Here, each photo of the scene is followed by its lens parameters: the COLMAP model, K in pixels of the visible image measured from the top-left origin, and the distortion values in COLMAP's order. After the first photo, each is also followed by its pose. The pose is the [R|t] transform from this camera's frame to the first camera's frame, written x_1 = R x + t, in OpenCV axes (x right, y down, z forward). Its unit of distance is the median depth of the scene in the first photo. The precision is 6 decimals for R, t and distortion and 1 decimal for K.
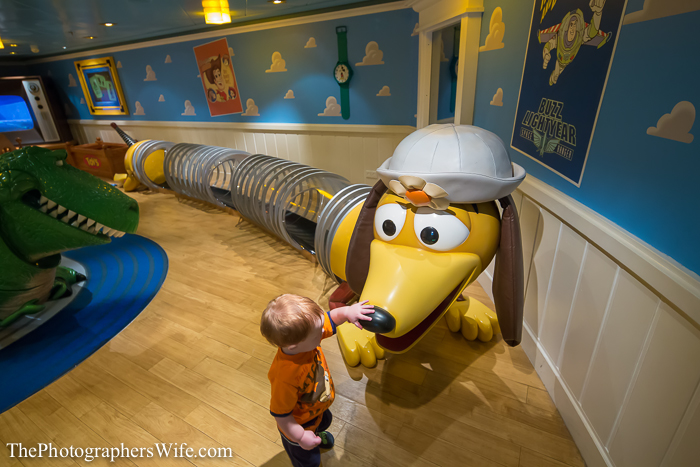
lens RADIAL K [[346.7, 0, 350.0], [0, 346.7, 233.5], [0, 0, 1]] dist [-0.000886, -0.000070]
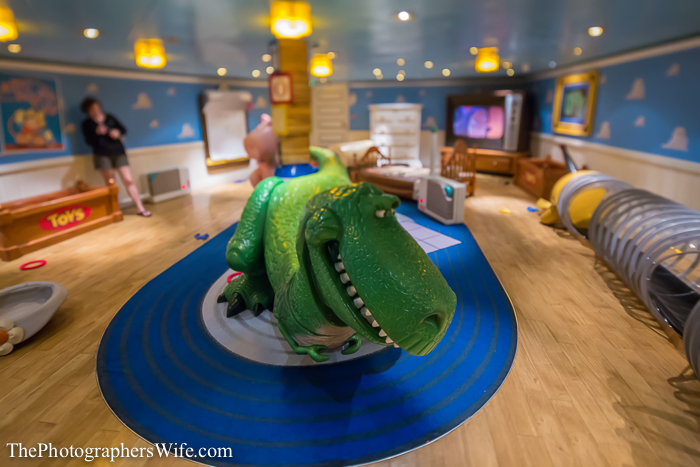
lens RADIAL K [[353.2, 0, 349.6], [0, 353.2, 183.0], [0, 0, 1]] dist [-0.002956, -0.002400]
pose [[0.376610, 0.234523, -0.896194, -0.087774], [-0.384403, 0.919766, 0.079152, -0.107430], [0.842852, 0.314690, 0.436544, 0.228080]]
